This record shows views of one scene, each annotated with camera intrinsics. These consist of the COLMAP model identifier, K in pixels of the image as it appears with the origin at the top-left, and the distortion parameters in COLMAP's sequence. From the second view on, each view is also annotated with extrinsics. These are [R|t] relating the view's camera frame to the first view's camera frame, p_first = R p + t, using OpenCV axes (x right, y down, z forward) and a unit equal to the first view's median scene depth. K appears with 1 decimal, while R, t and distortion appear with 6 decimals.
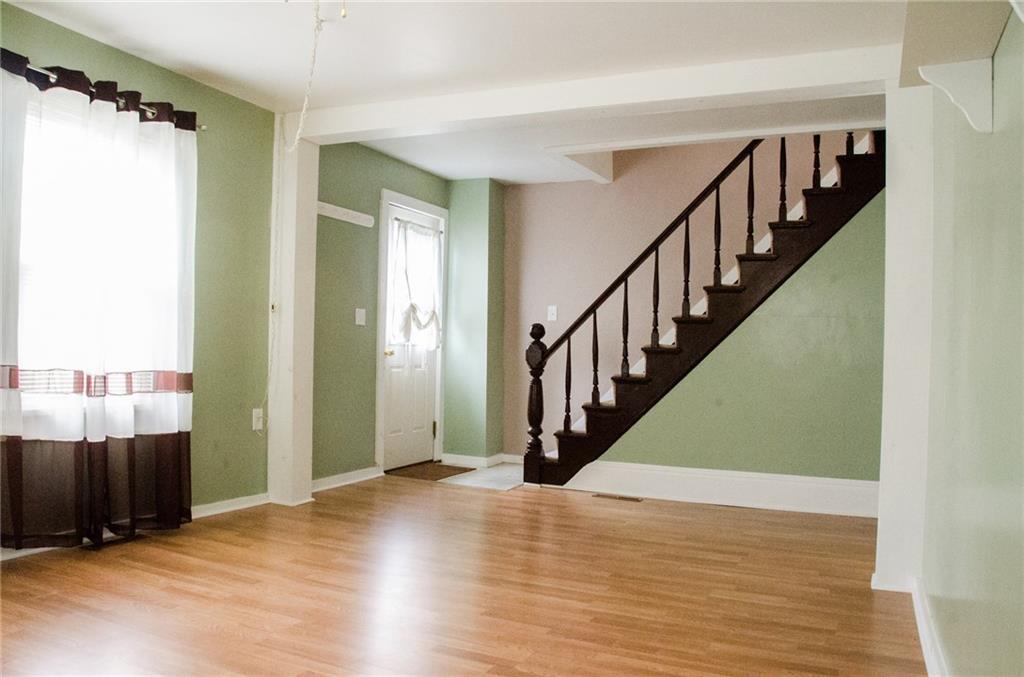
lens RADIAL K [[799.2, 0, 511.7], [0, 799.2, 342.4], [0, 0, 1]] dist [-0.135440, 0.071368]
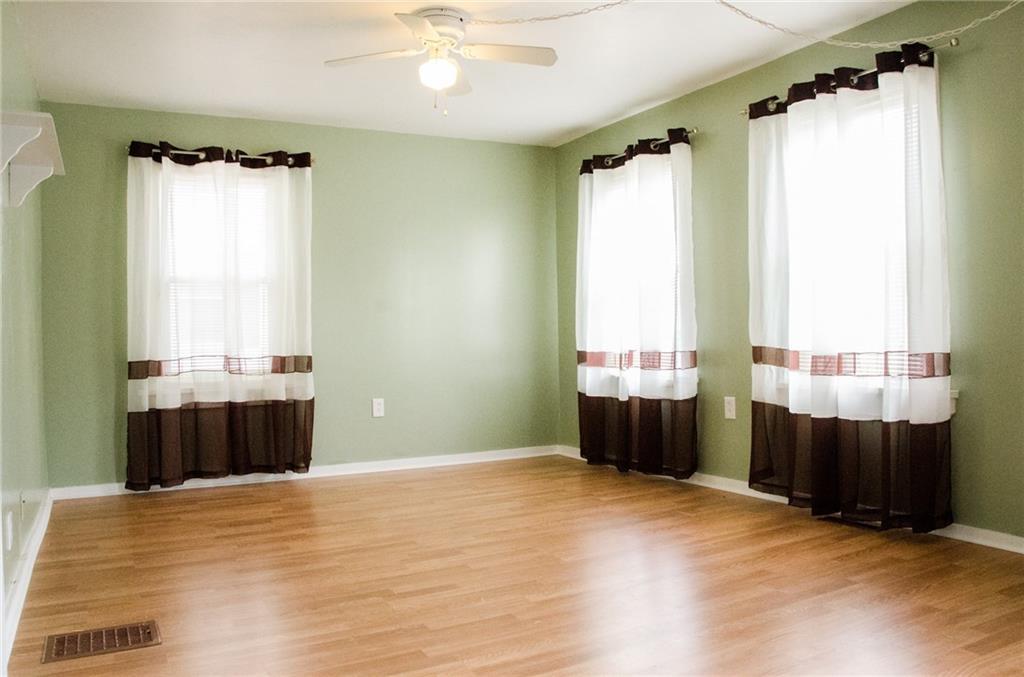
lens RADIAL K [[799.2, 0, 501.6], [0, 799.2, 342.6], [0, 0, 1]] dist [-0.135440, 0.071368]
pose [[-0.613313, -0.011544, -0.789756, 0.644539], [0.018377, 0.999414, -0.028879, 0.051251], [0.789627, -0.032225, -0.612741, 1.451388]]
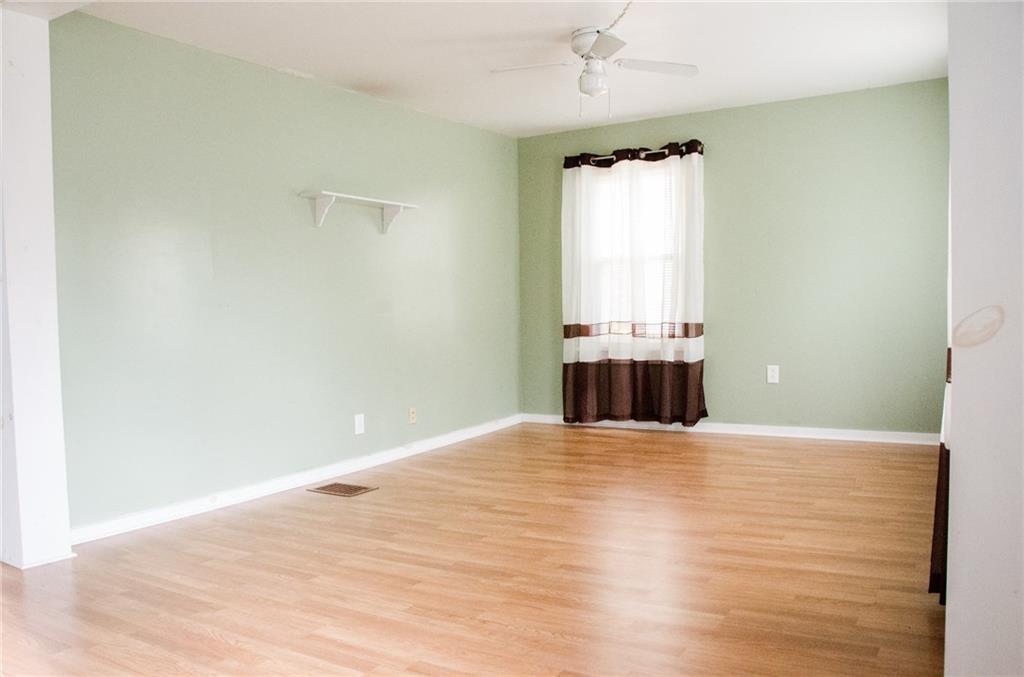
lens RADIAL K [[799.2, 0, 505.7], [0, 799.2, 338.1], [0, 0, 1]] dist [-0.135440, 0.071368]
pose [[-0.991520, -0.009549, 0.129606, -0.200282], [-0.007188, 0.999800, 0.018666, 0.028126], [-0.129758, 0.017576, -0.991390, 1.997530]]
